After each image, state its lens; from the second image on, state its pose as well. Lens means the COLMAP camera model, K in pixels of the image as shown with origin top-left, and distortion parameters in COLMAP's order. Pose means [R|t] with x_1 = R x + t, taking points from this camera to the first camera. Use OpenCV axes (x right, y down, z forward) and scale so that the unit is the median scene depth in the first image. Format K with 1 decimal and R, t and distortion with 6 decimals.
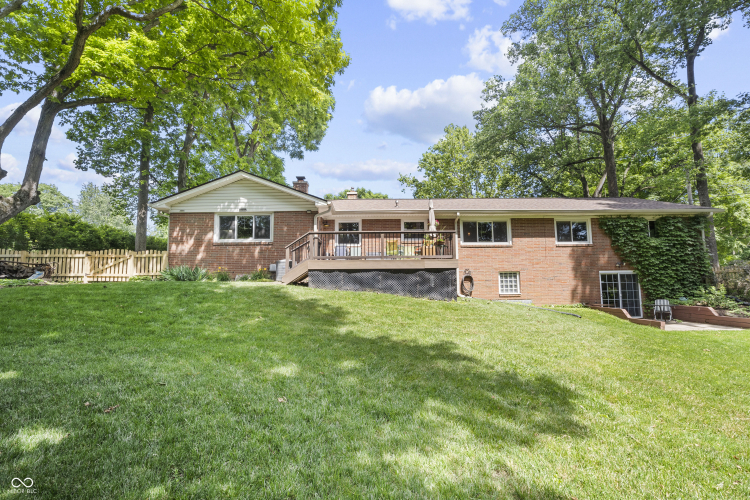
lens RADIAL K [[337.6, 0, 375.0], [0, 337.6, 250.0], [0, 0, 1]] dist [0.000016, 0.000423]
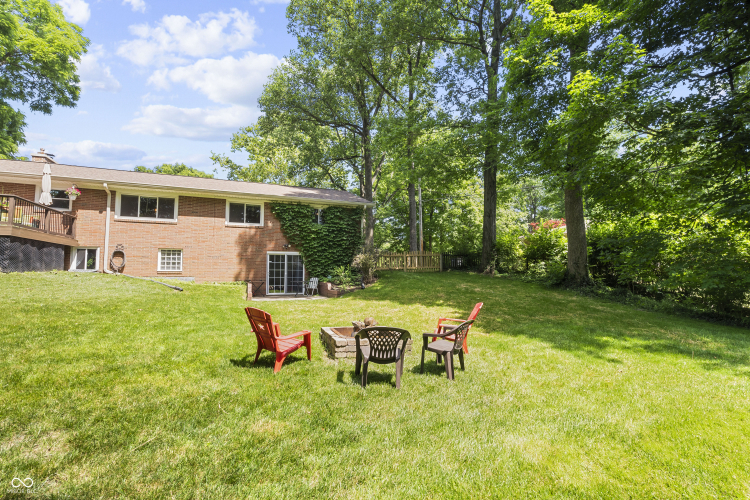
lens RADIAL K [[337.6, 0, 375.0], [0, 337.6, 250.0], [0, 0, 1]] dist [0.000016, 0.000423]
pose [[0.937849, 0.037479, 0.345013, 0.612649], [-0.047107, 0.998698, 0.019561, 0.019796], [-0.343831, -0.034598, 0.938394, -0.138442]]
